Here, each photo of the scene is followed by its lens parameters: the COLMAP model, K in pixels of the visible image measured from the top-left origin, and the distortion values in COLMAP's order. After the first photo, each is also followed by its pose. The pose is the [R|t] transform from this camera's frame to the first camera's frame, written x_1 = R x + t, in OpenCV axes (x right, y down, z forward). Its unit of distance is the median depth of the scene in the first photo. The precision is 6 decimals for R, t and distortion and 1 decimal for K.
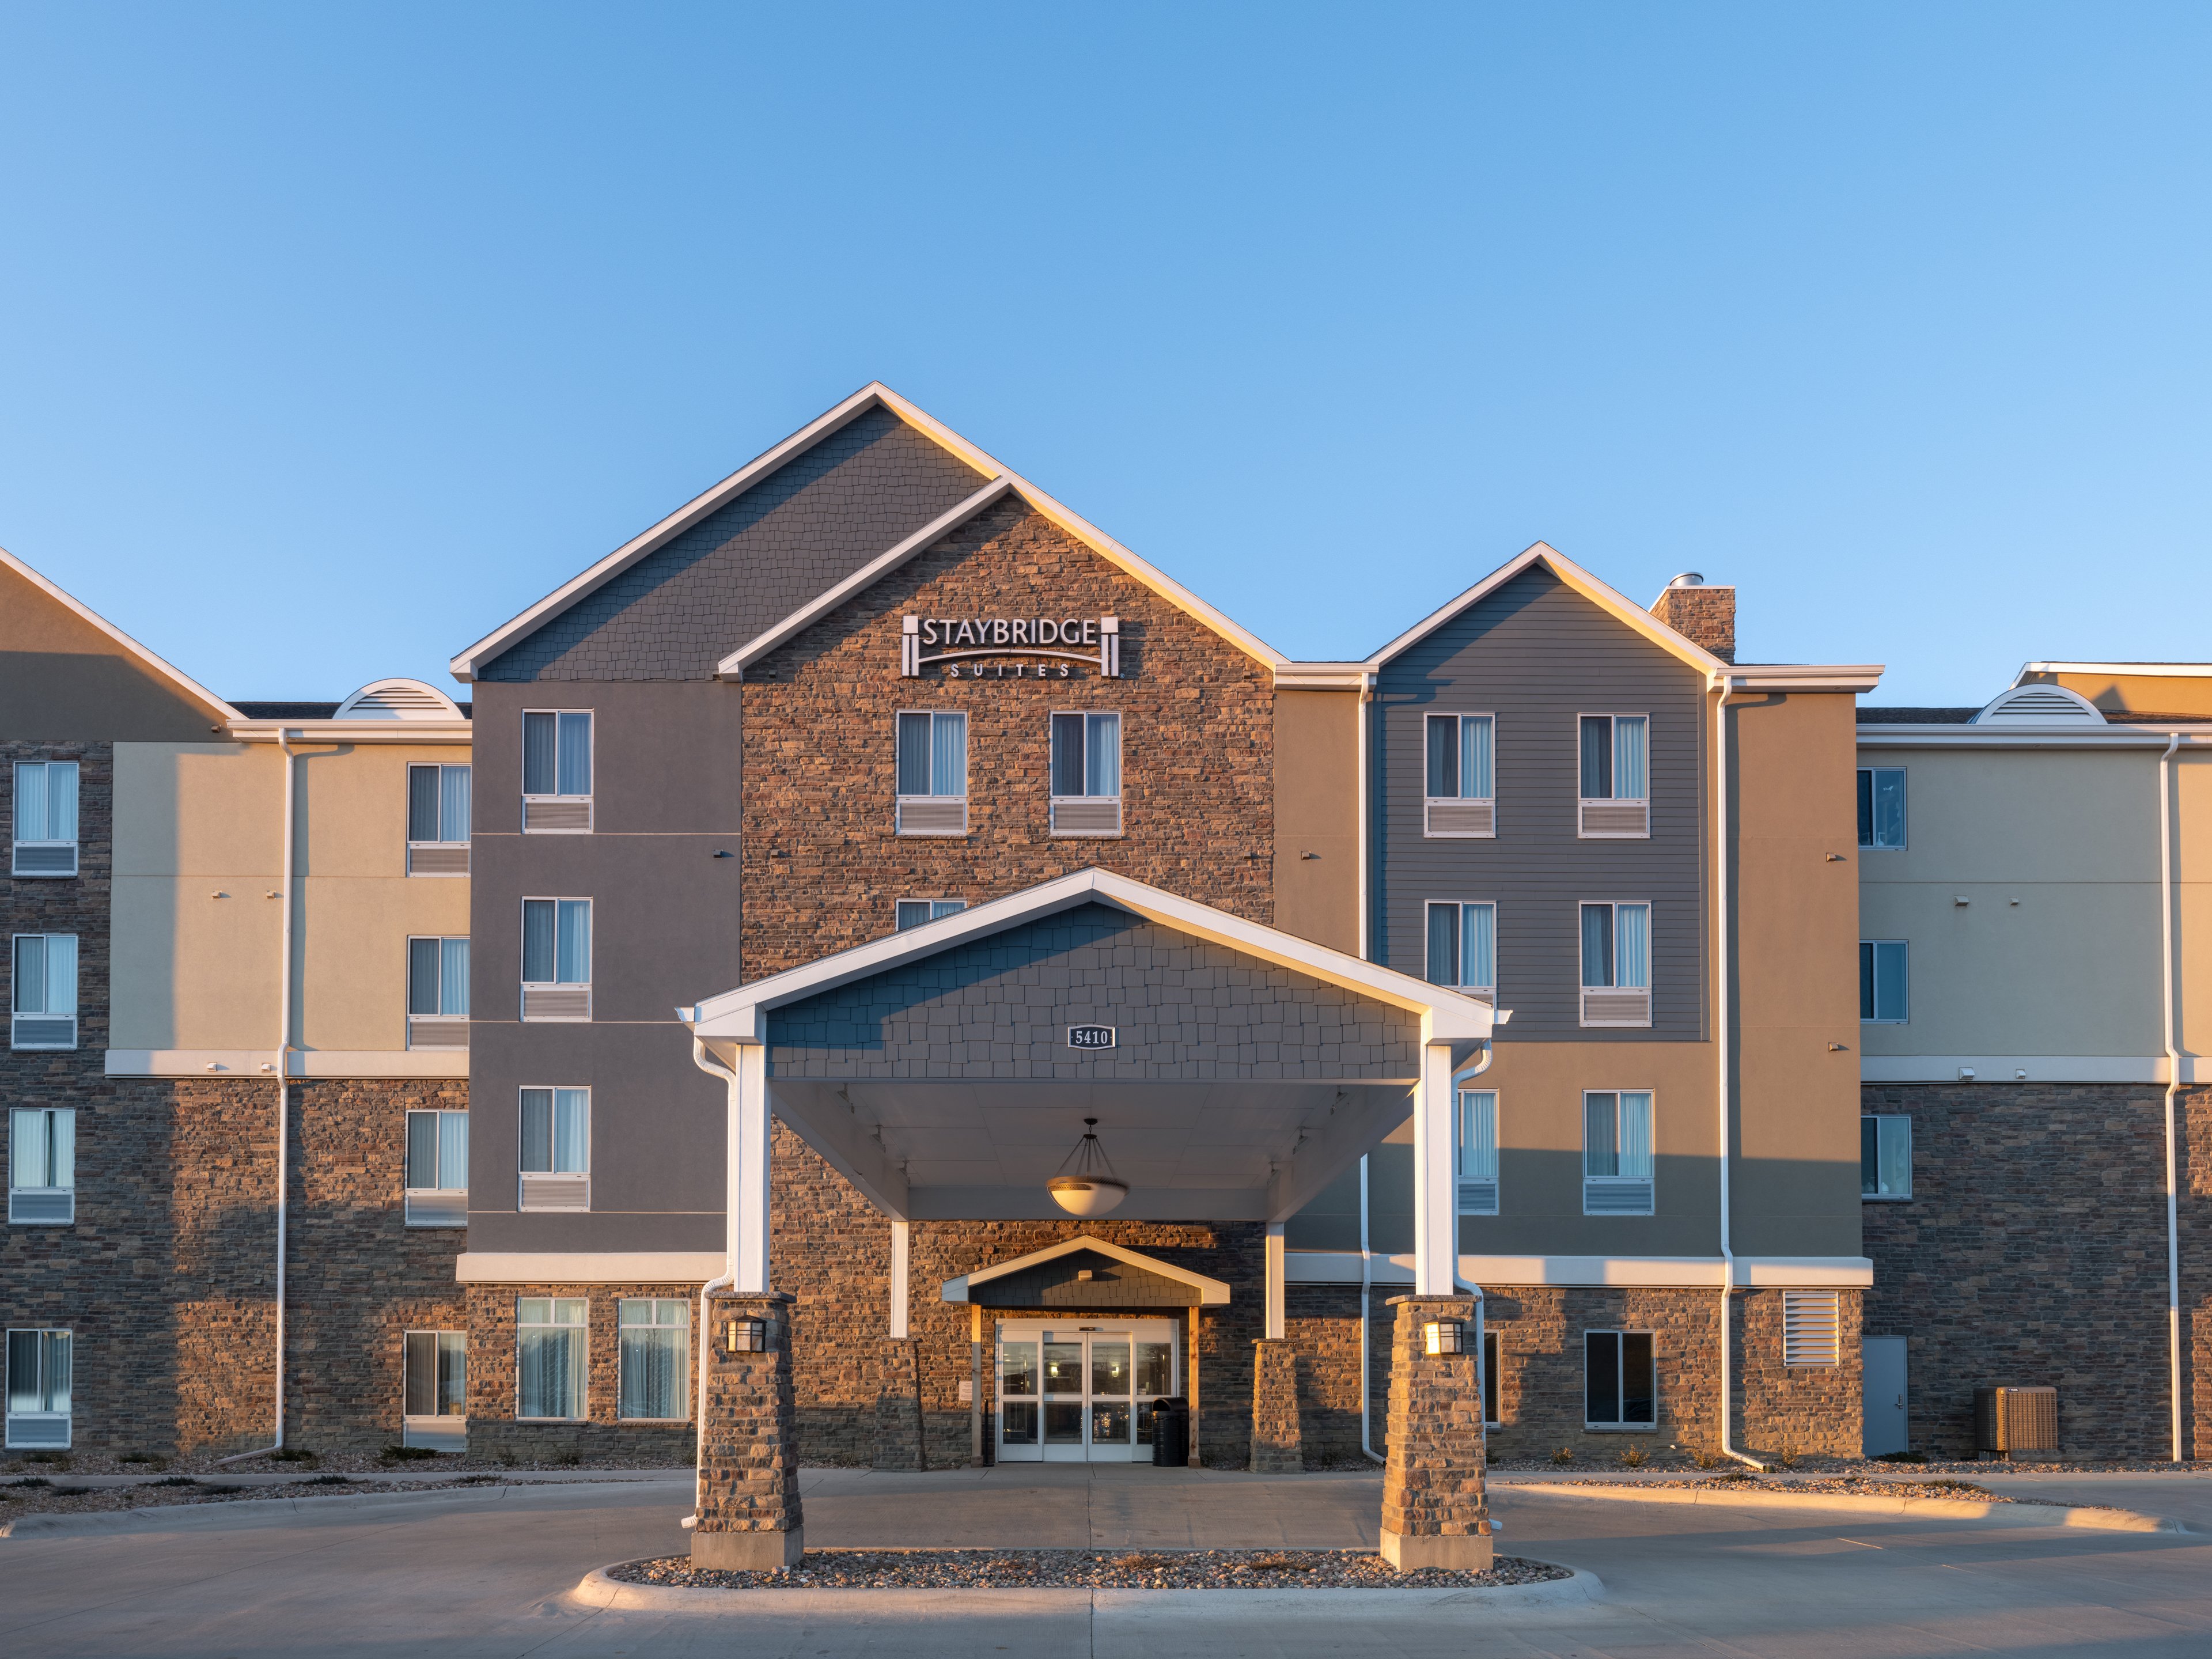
lens RADIAL K [[1410.9, 0, 1105.4], [0, 1410.9, 859.8], [0, 0, 1]] dist [0.002156, -0.003152]
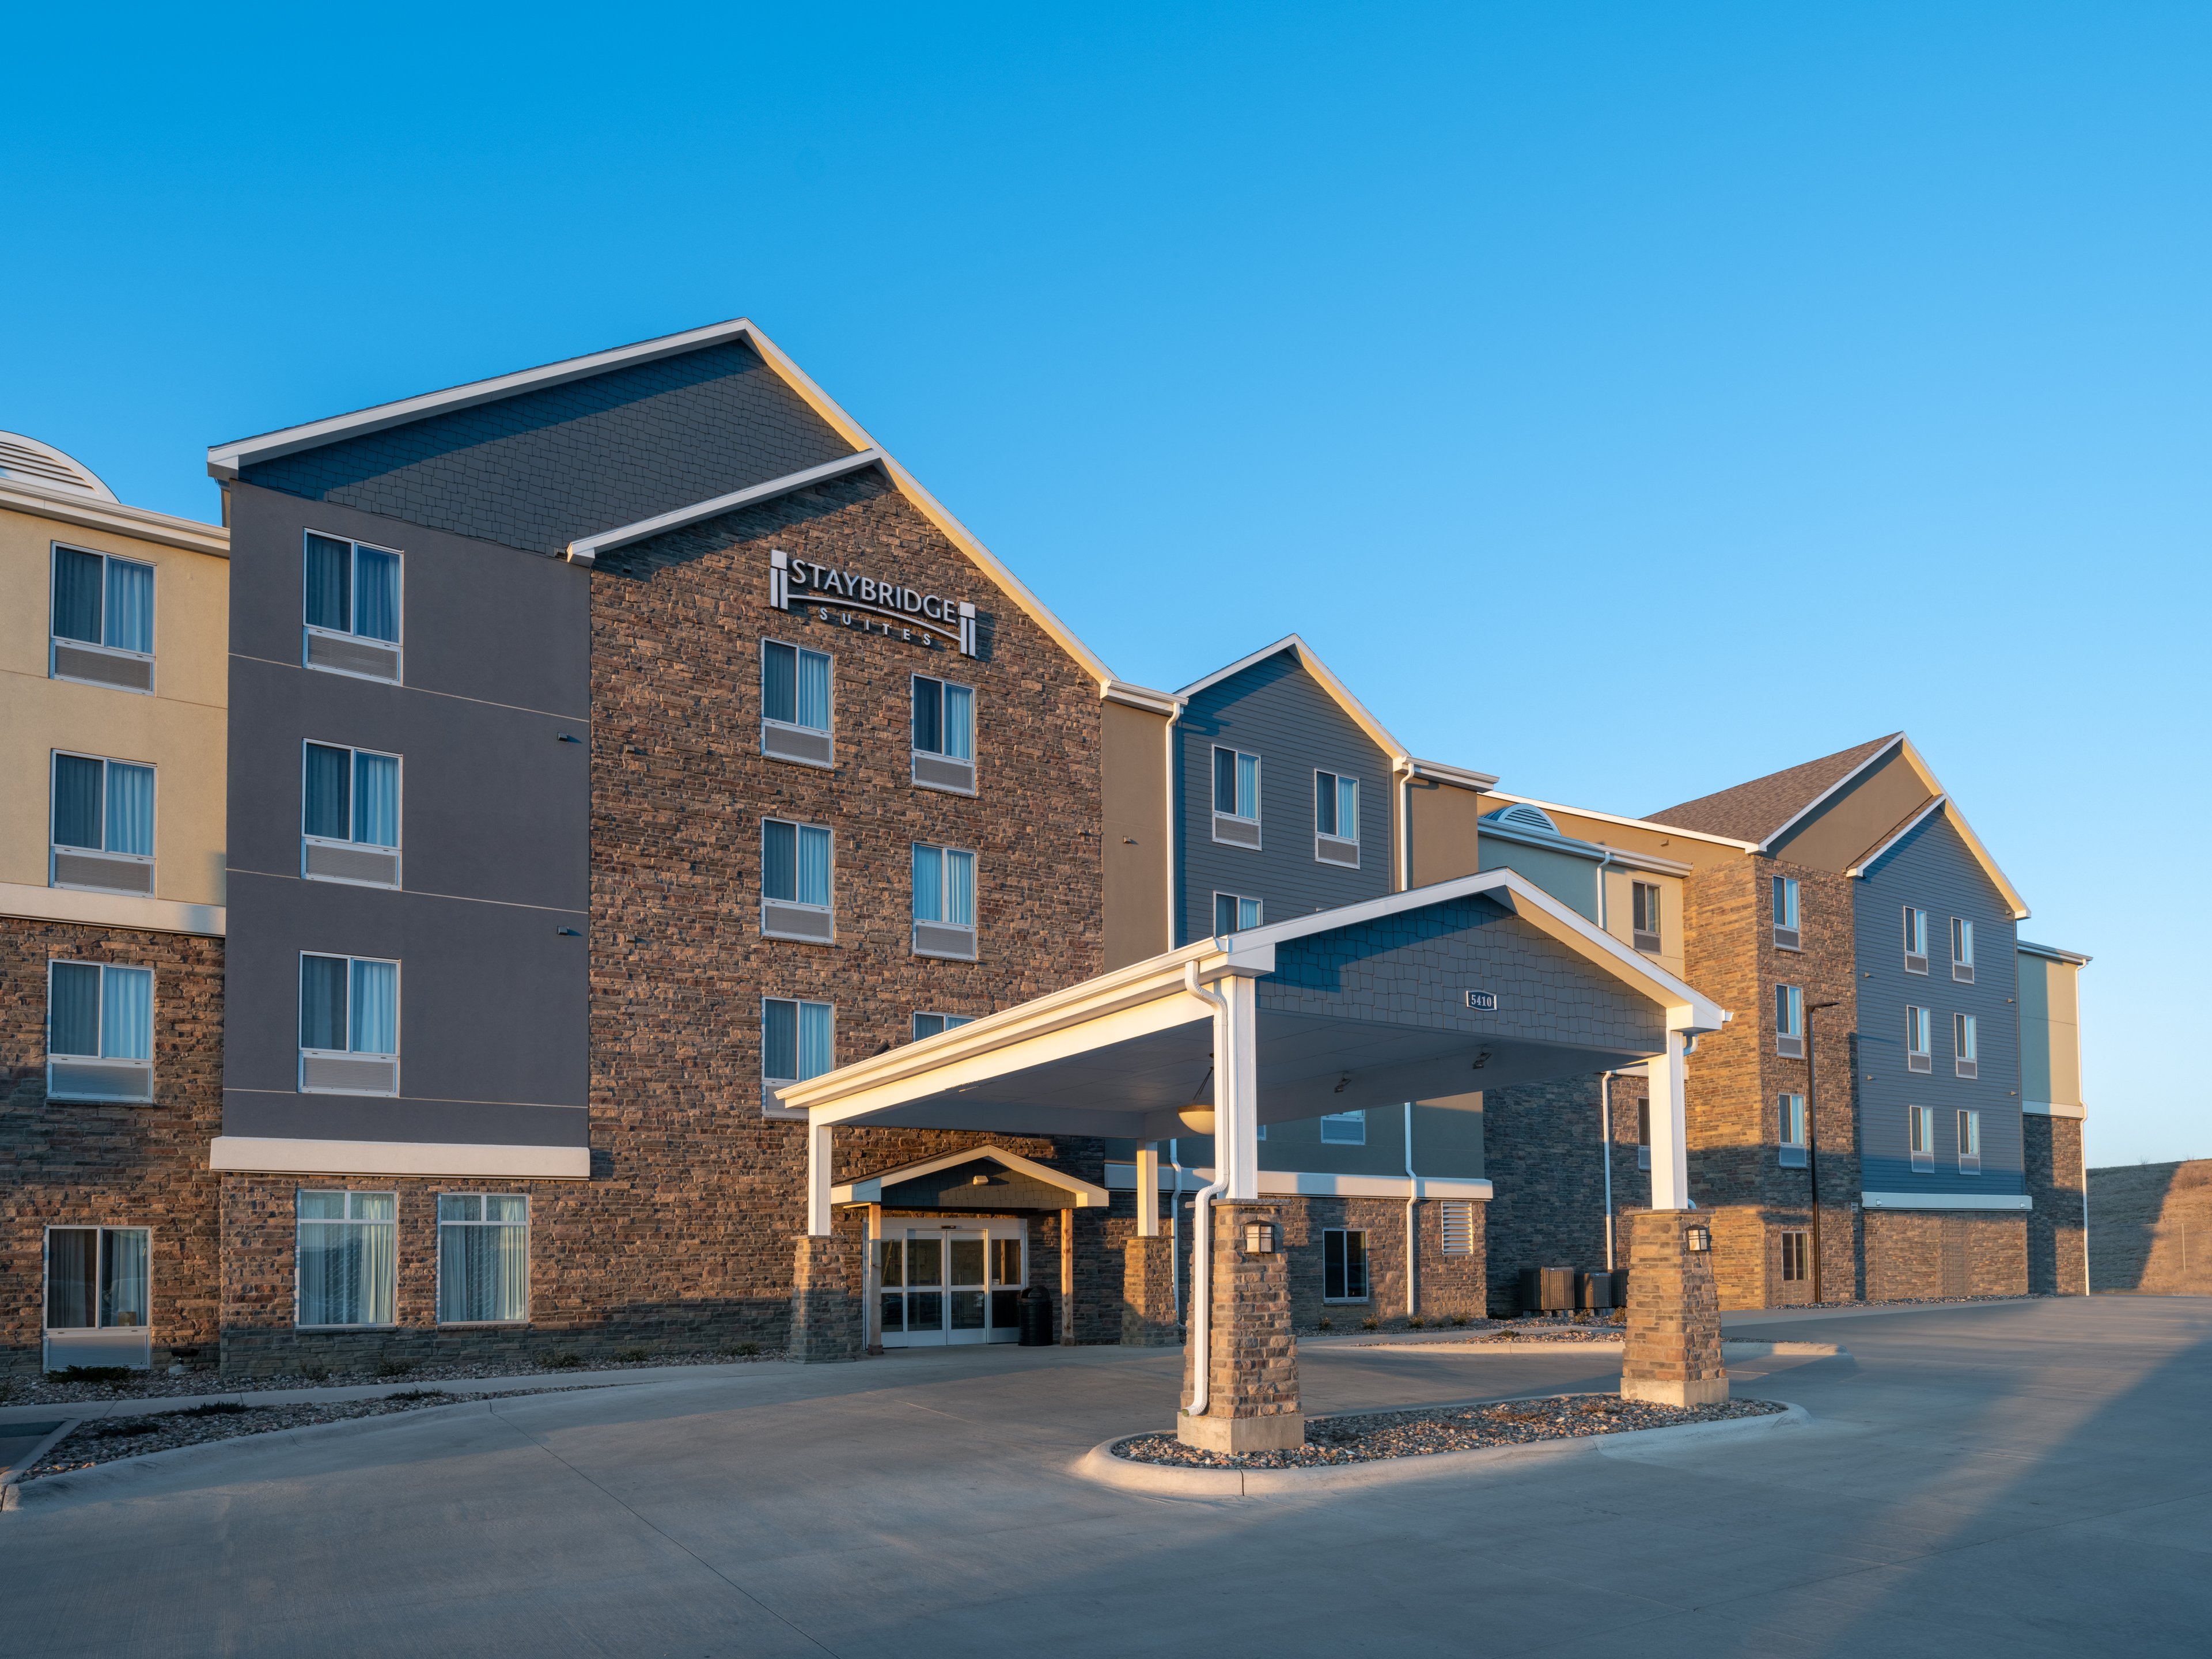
lens RADIAL K [[1185.9, 0, 1105.2], [0, 1185.9, 821.1], [0, 0, 1]] dist [0.005864, -0.006438]
pose [[0.857190, 0.168362, 0.486703, -0.377995], [-0.165915, 0.984947, -0.048503, 0.033706], [-0.487543, -0.039175, 0.872220, 0.110090]]
